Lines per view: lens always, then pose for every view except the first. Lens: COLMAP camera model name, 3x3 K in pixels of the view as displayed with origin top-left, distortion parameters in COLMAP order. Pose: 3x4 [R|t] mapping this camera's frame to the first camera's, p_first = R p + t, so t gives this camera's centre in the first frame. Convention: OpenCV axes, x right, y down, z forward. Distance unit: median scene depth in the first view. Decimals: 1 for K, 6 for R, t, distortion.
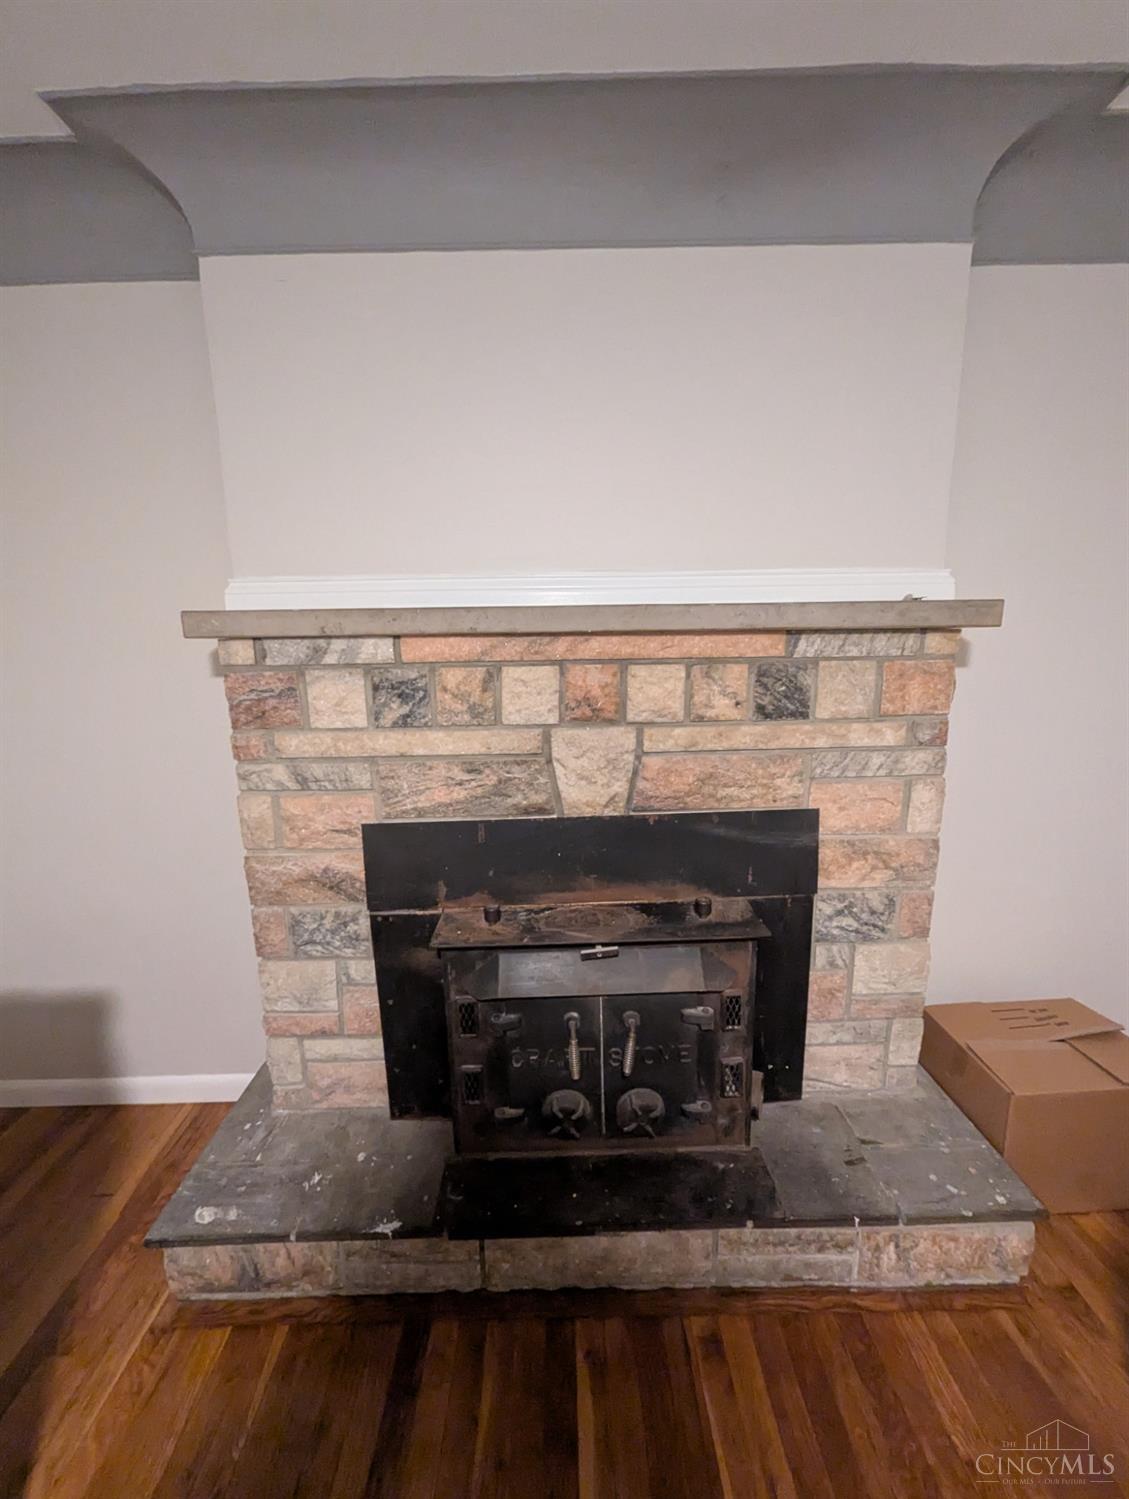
lens RADIAL K [[610.0, 0, 563.7], [0, 610.0, 752.6], [0, 0, 1]] dist [0.002639, -0.000172]
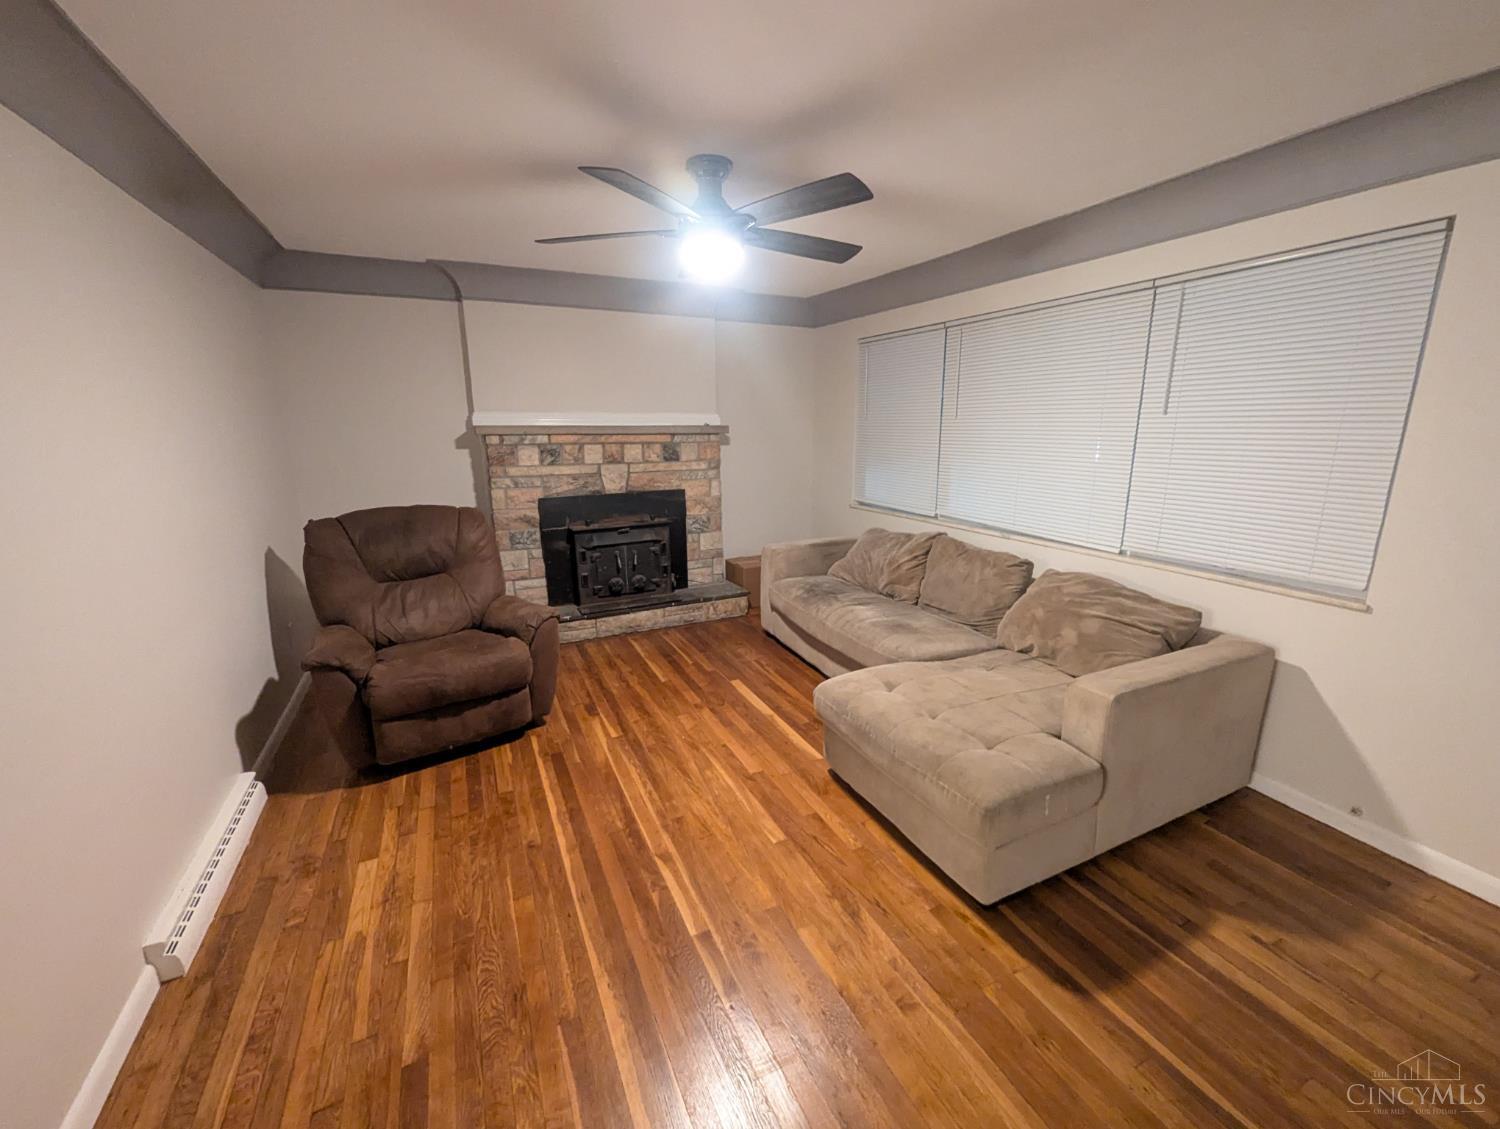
lens RADIAL K [[610.4, 0, 750.9], [0, 610.4, 567.4], [0, 0, 1]] dist [0.002639, -0.000172]
pose [[0.904810, -0.083849, 0.417479, -0.666573], [0.072041, 0.996431, 0.043992, 0.397070], [-0.419678, -0.009729, 0.907621, -2.137035]]
